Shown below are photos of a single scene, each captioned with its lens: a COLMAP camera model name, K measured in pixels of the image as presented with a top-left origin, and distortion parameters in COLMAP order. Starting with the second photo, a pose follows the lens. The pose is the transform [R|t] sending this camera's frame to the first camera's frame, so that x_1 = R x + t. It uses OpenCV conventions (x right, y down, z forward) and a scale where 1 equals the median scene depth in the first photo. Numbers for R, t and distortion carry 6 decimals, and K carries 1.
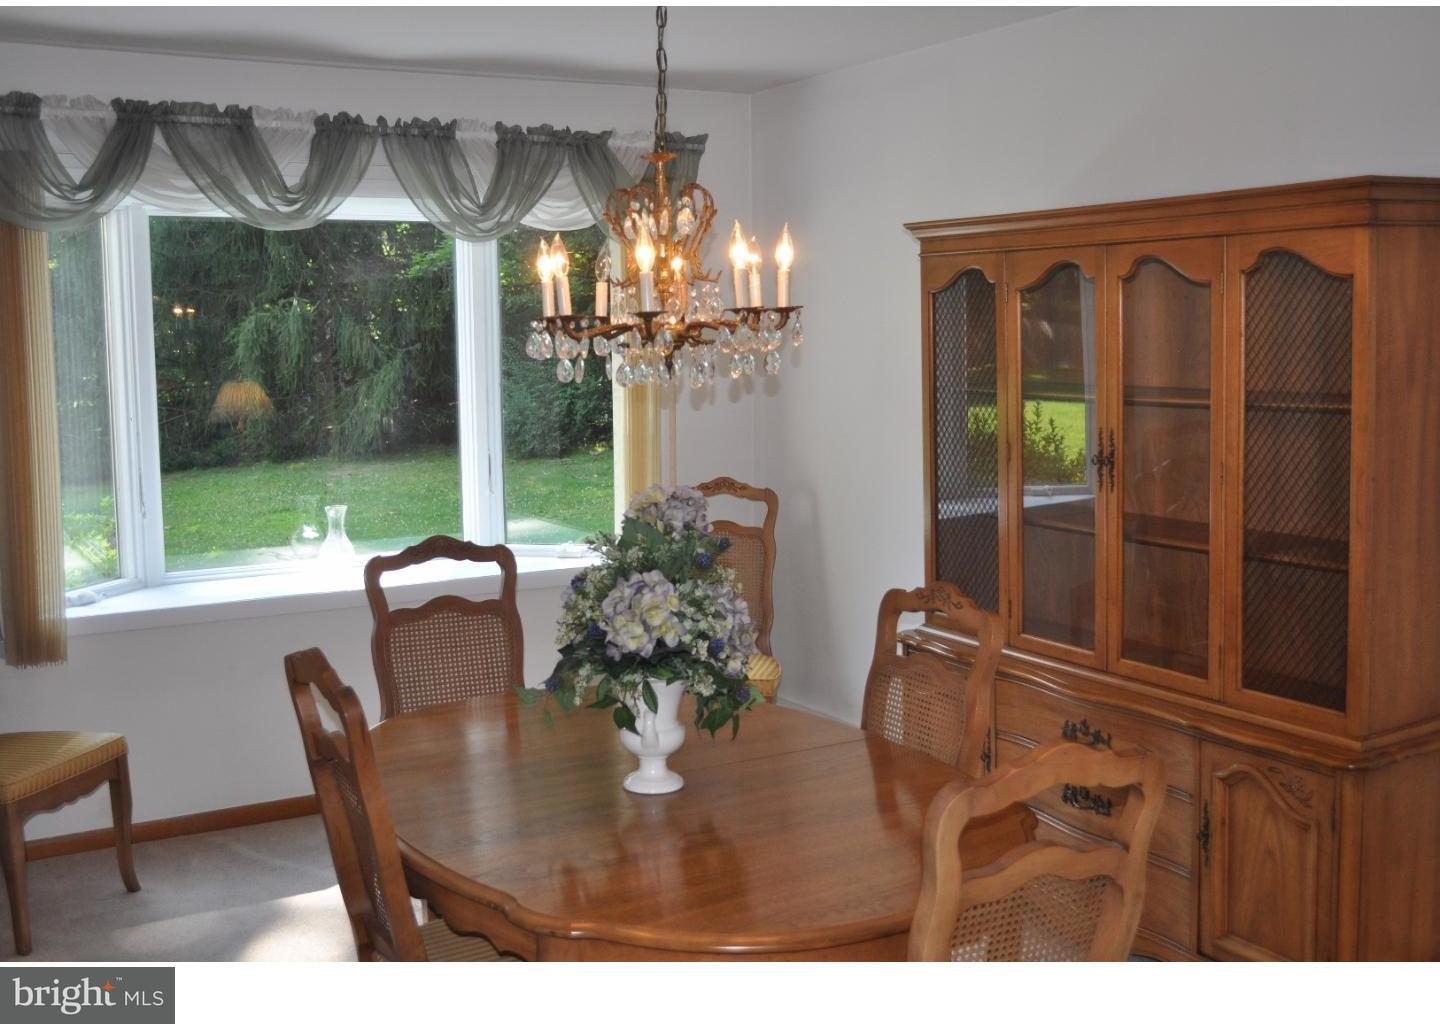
lens RADIAL K [[1517.1, 0, 718.8], [0, 1517.1, 501.7], [0, 0, 1]] dist [-0.054577, 0.000000]
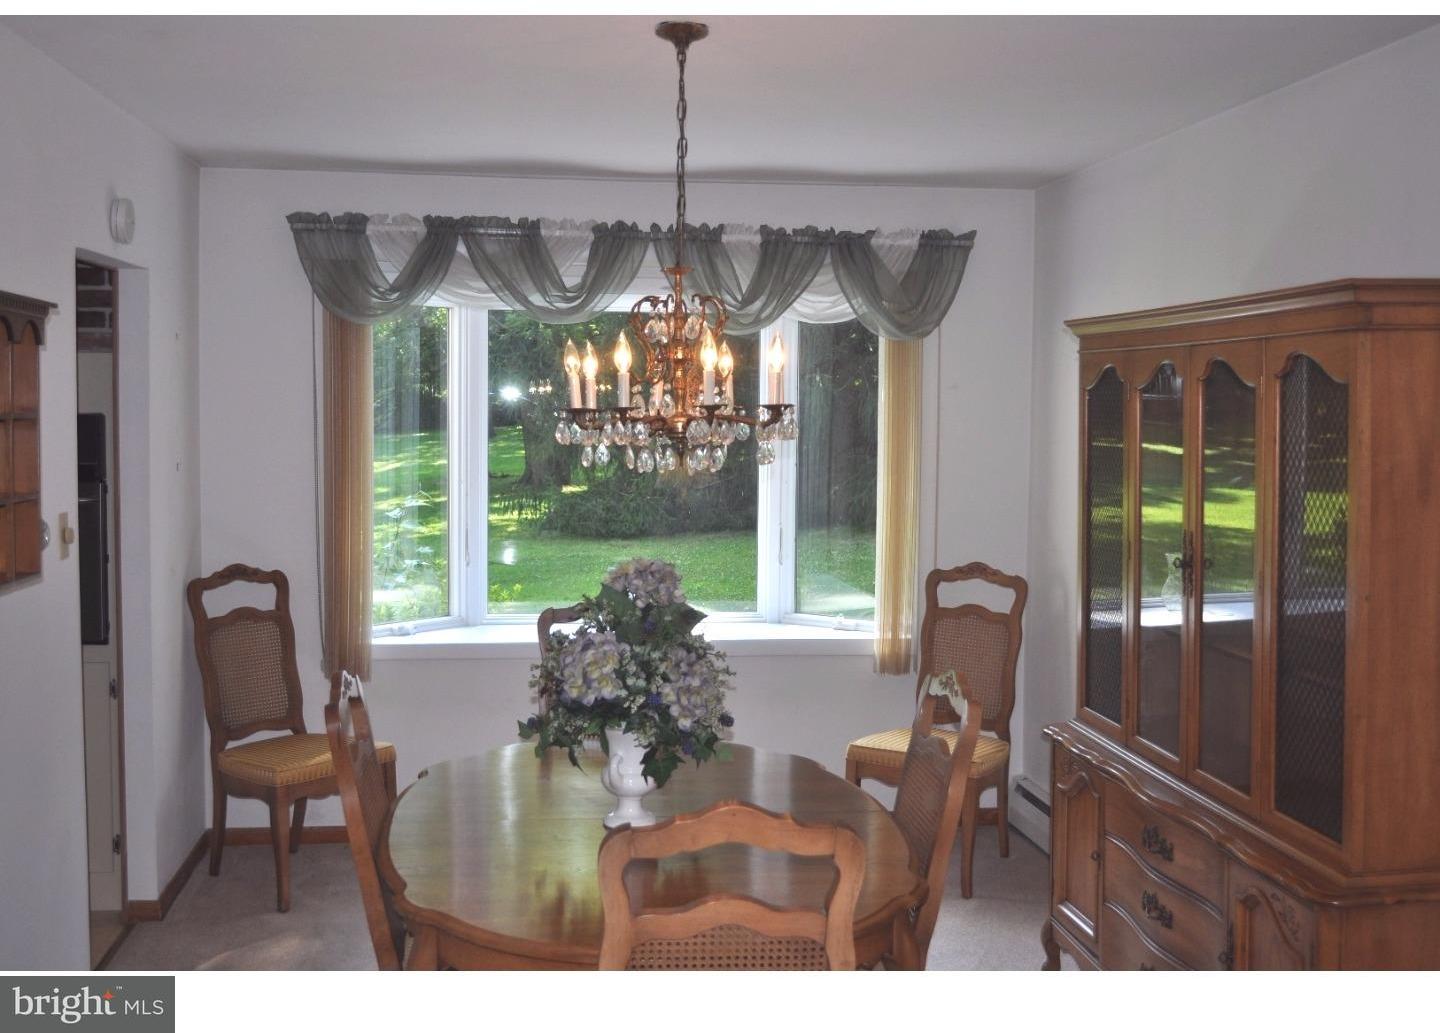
lens RADIAL K [[1521.8, 0, 719.6], [0, 1521.8, 519.6], [0, 0, 1]] dist [-0.062050, 0.000000]
pose [[0.920142, 0.049910, -0.388390, 0.288184], [-0.064807, 0.997576, -0.025343, -0.009295], [0.386184, 0.048490, 0.921146, -0.018278]]
